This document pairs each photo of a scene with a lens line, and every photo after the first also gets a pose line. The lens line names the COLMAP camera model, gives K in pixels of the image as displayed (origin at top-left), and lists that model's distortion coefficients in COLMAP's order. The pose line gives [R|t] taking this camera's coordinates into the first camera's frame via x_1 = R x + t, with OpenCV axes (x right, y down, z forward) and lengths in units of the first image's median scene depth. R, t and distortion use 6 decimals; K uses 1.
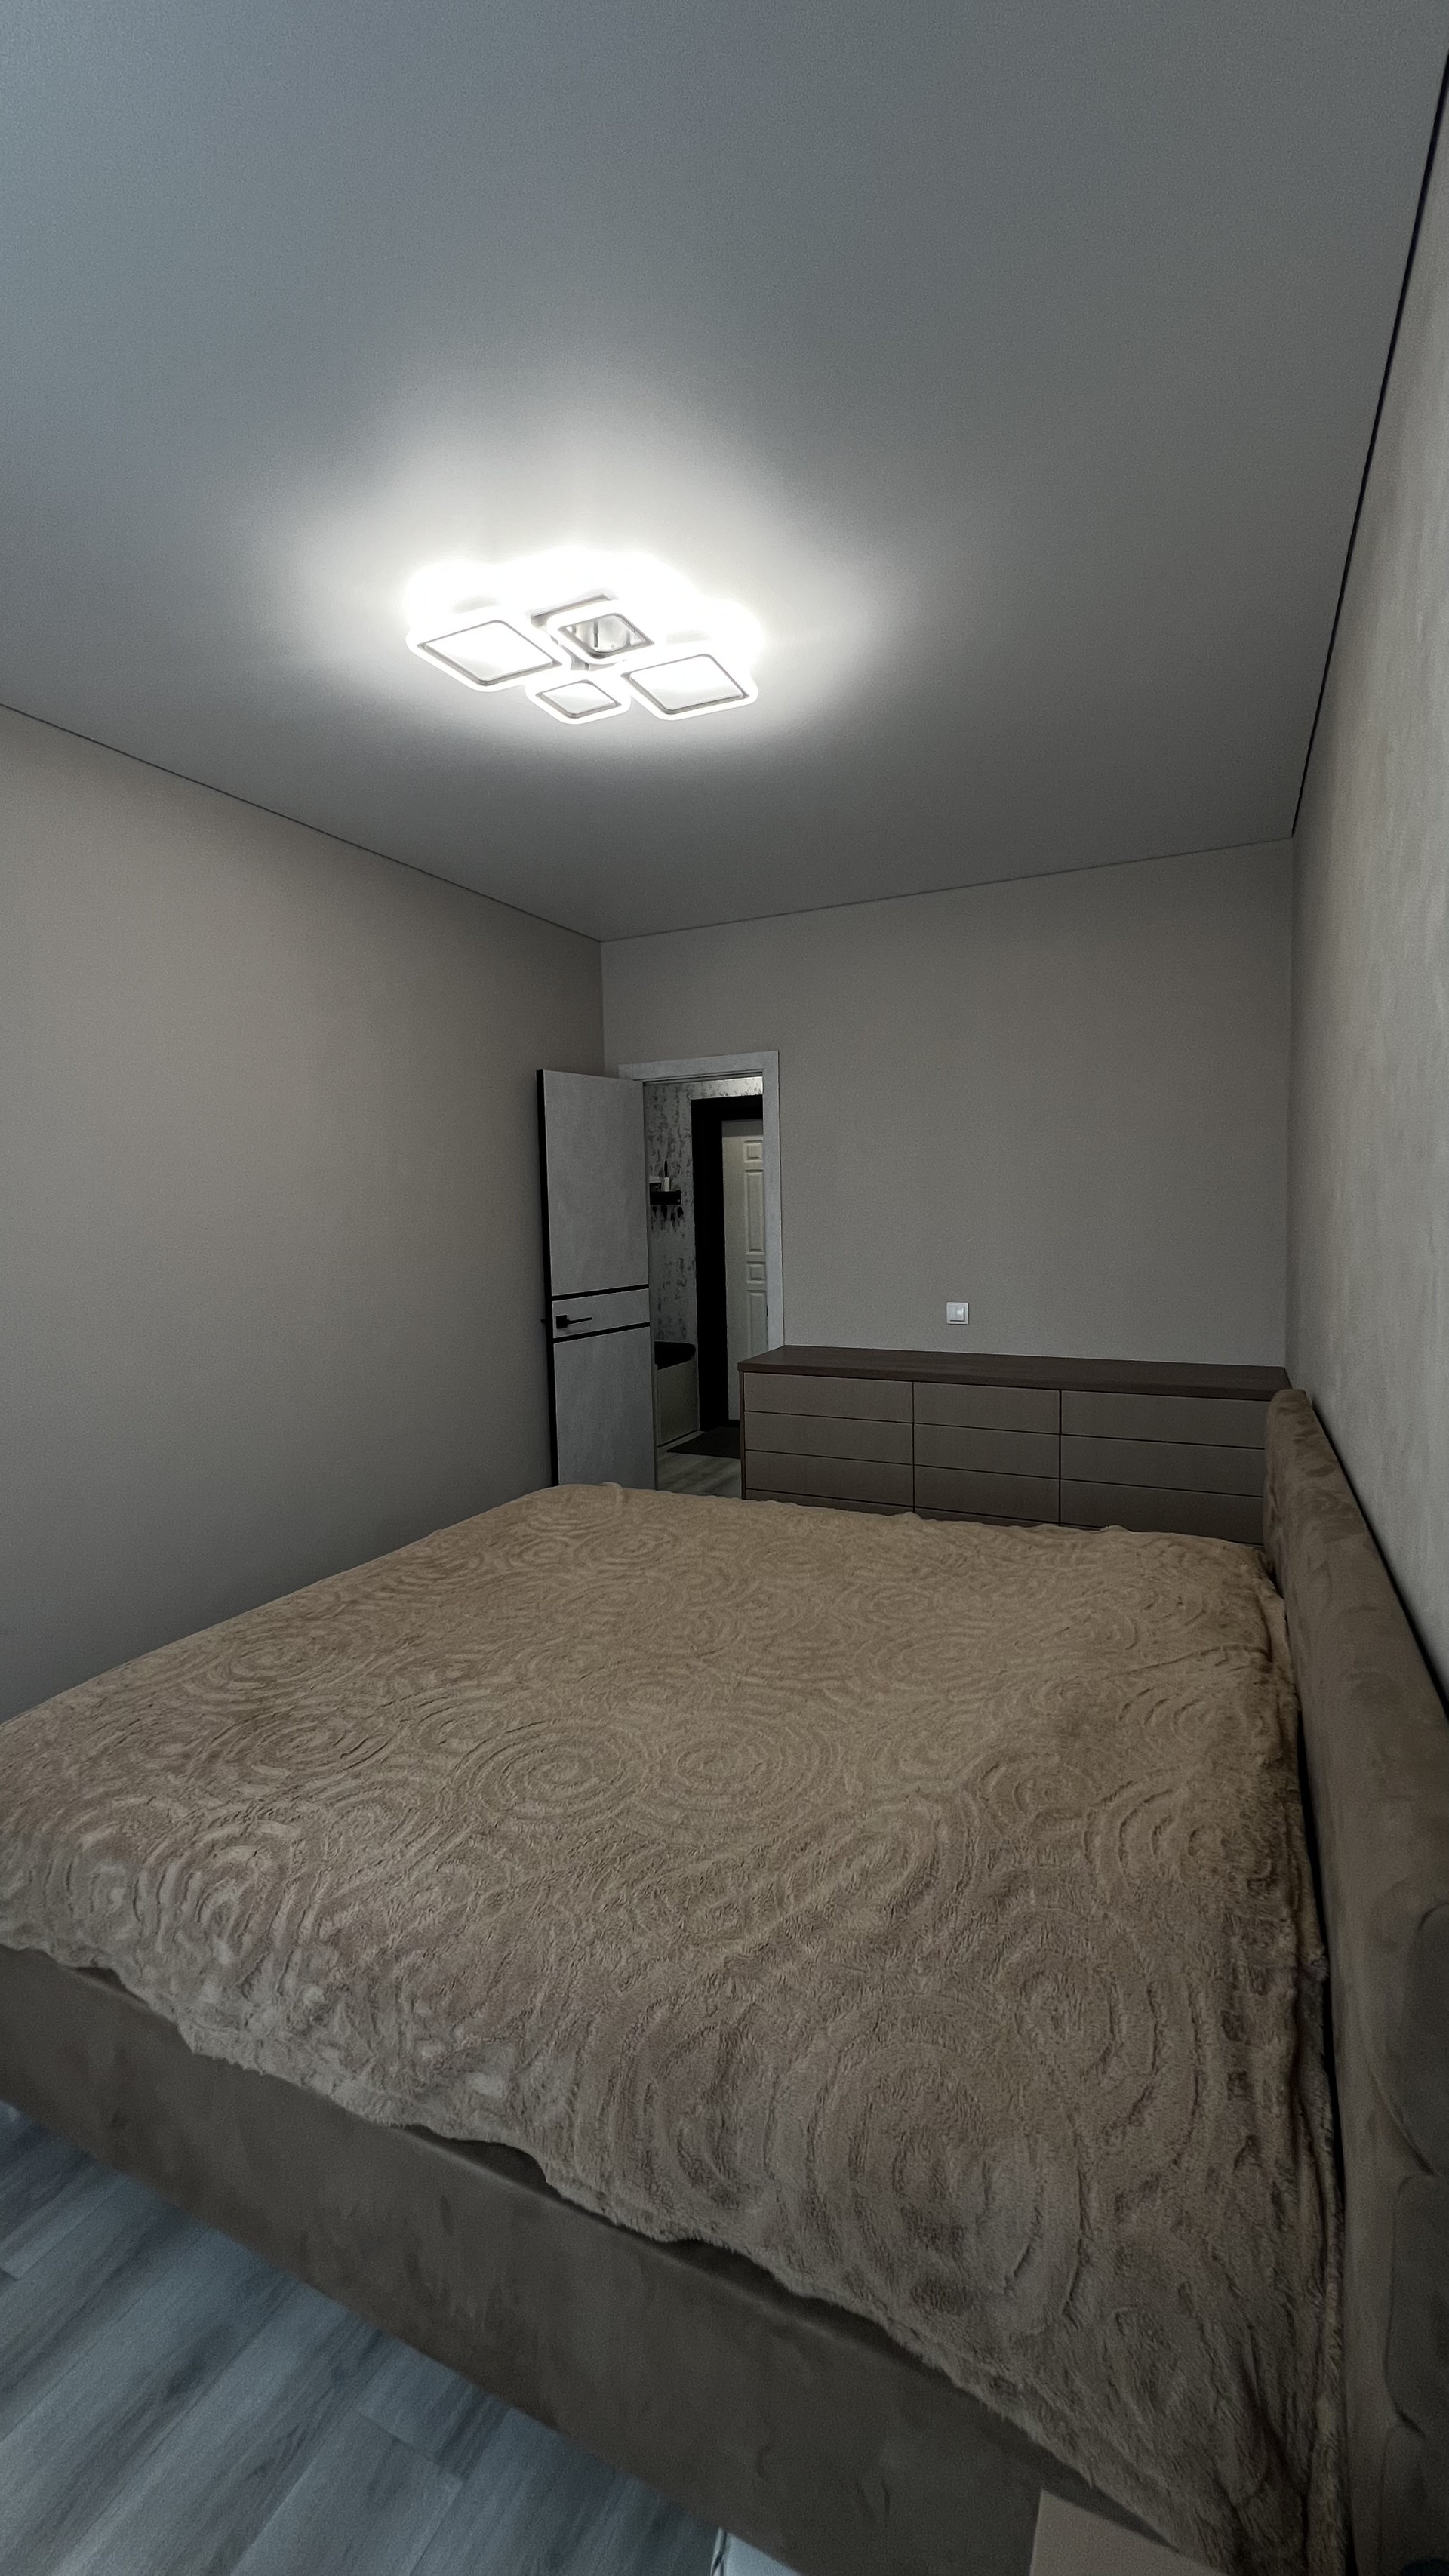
lens RADIAL K [[1031.8, 0, 729.0], [0, 1031.8, 1289.1], [0, 0, 1]] dist [-0.001987, 0.000777]
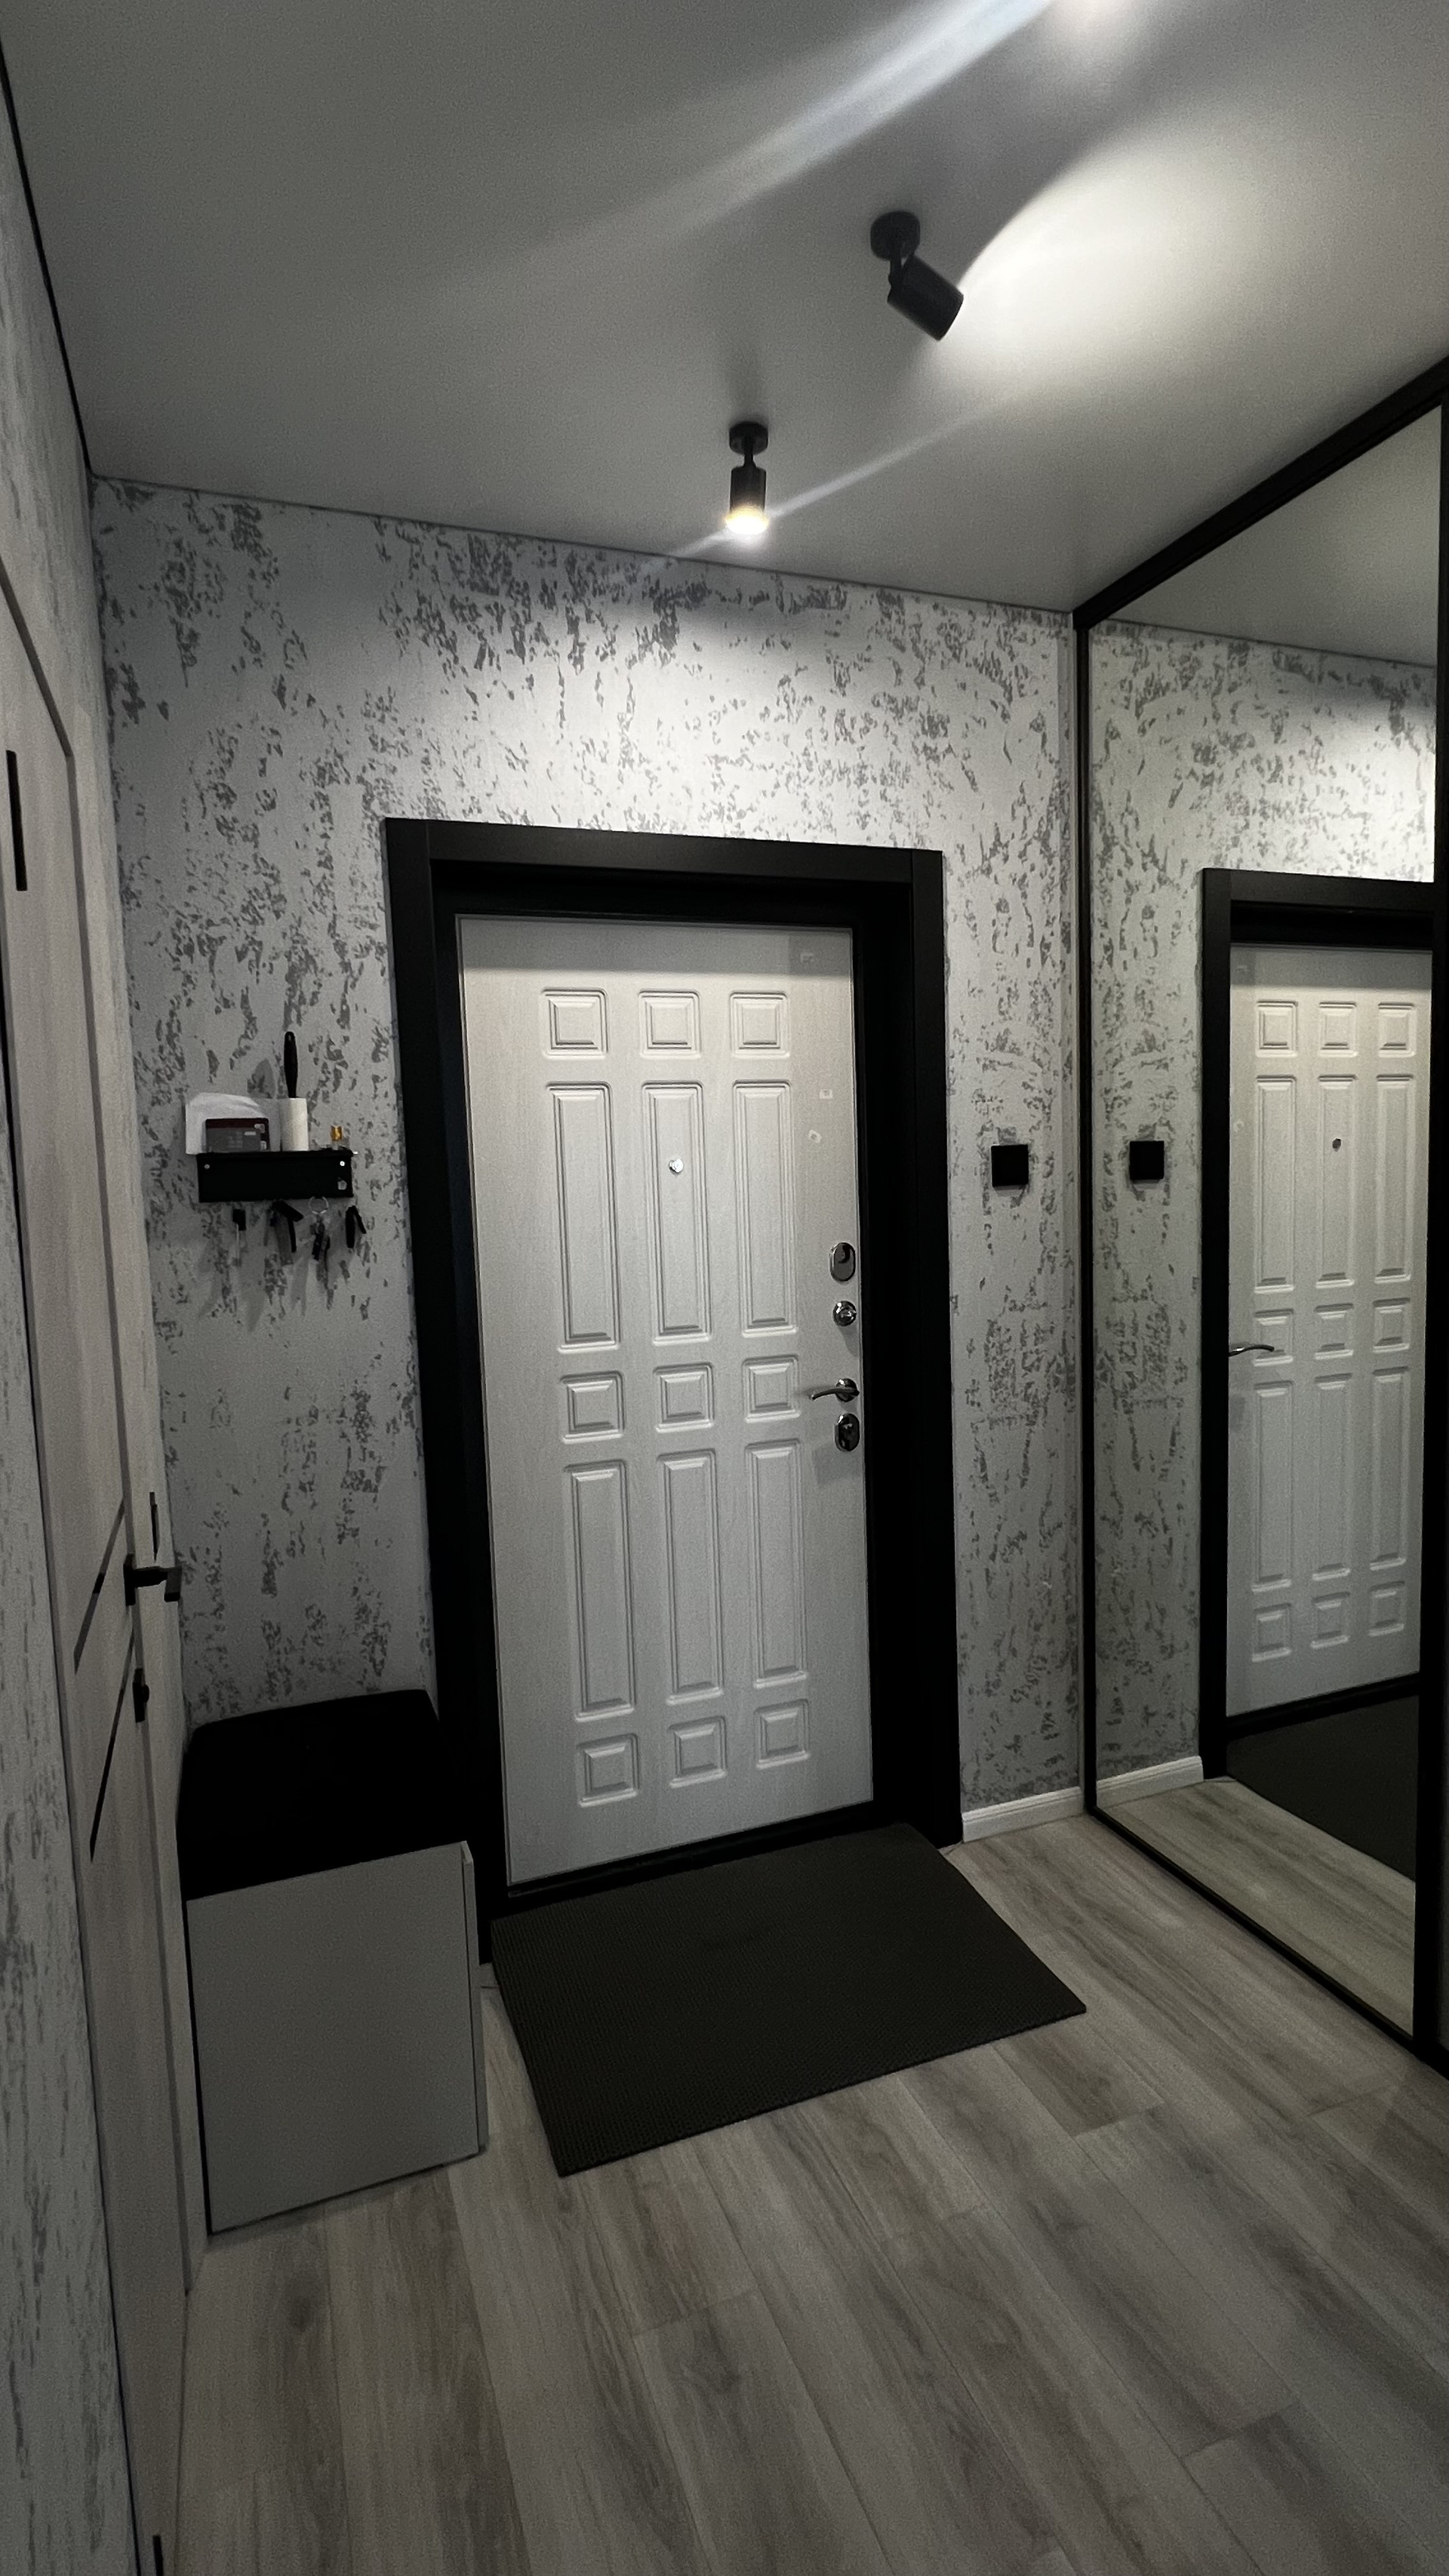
lens RADIAL K [[1279.7, 0, 726.5], [0, 1279.7, 1280.2], [0, 0, 1]] dist [-0.004741, 0.001636]
pose [[0.690526, -0.067944, 0.720110, -0.224589], [0.070836, 0.997145, 0.026156, -0.062183], [-0.719831, 0.032948, 0.693367, 0.692289]]
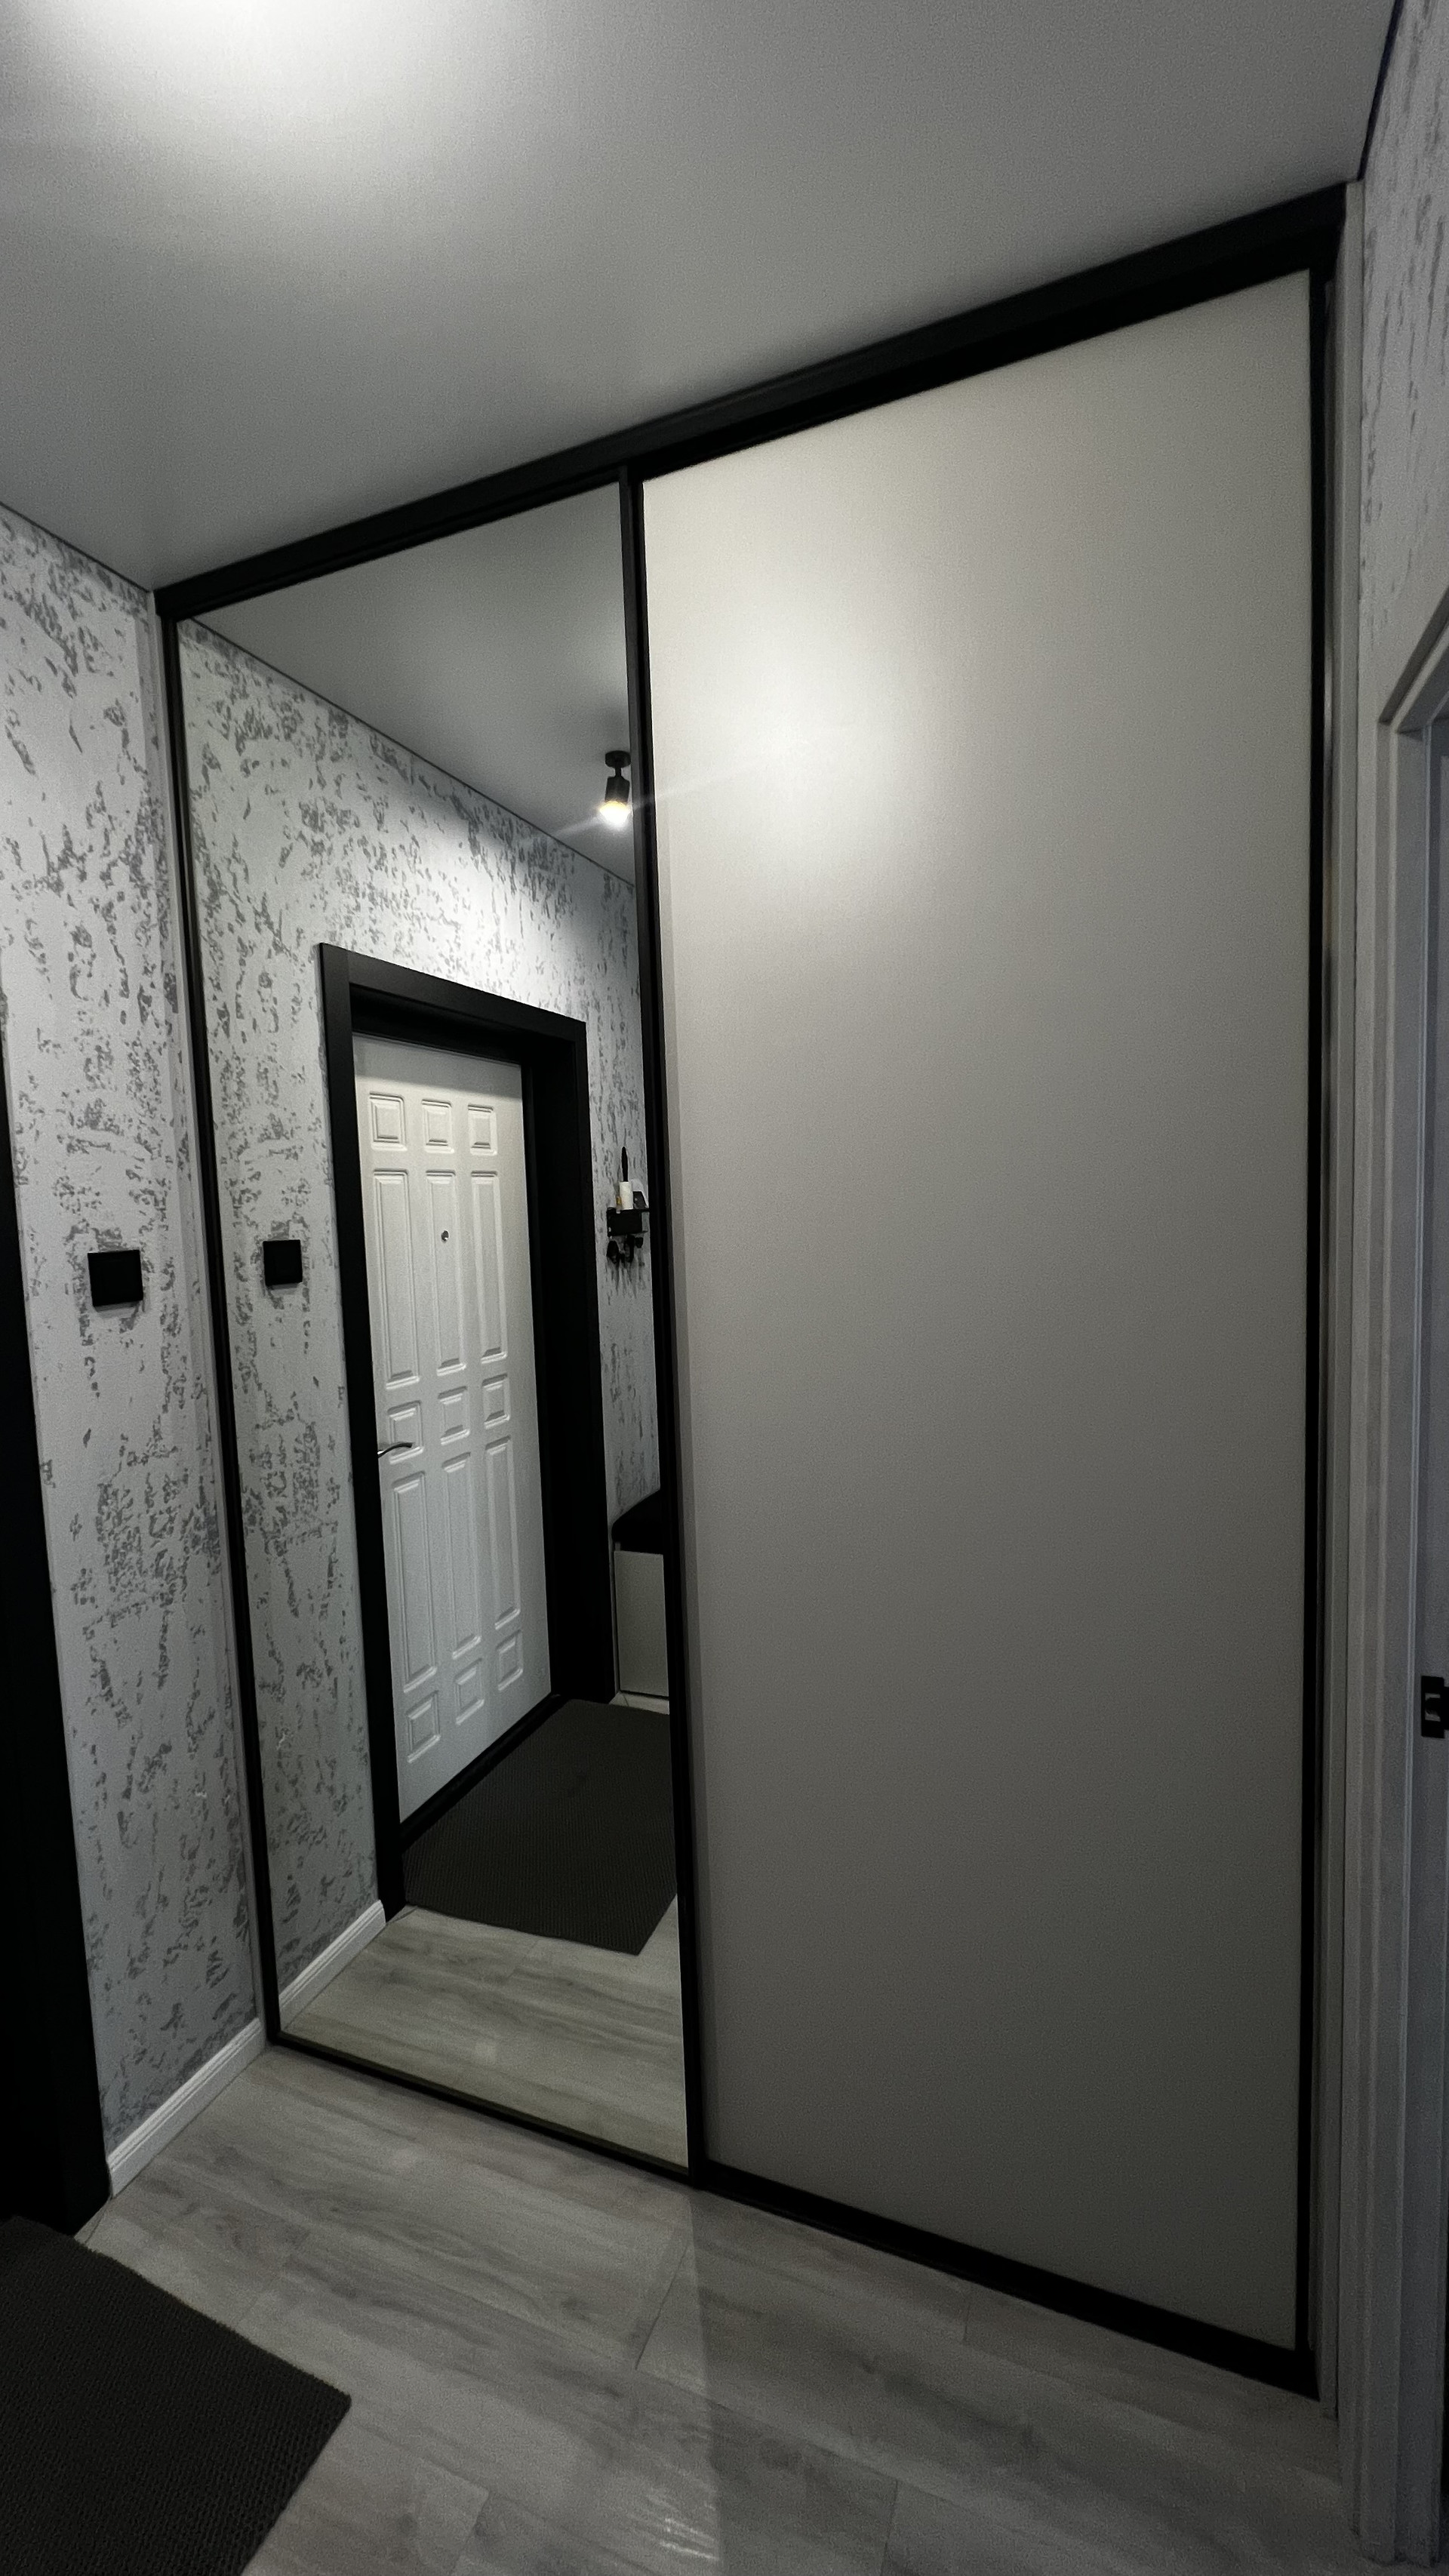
lens RADIAL K [[1031.8, 0, 726.6], [0, 1031.8, 1276.6], [0, 0, 1]] dist [-0.001987, 0.000777]
pose [[-0.069887, -0.048603, 0.996370, -0.197611], [0.115132, 0.991745, 0.056453, -0.066789], [-0.990889, 0.118660, -0.063714, 0.715751]]
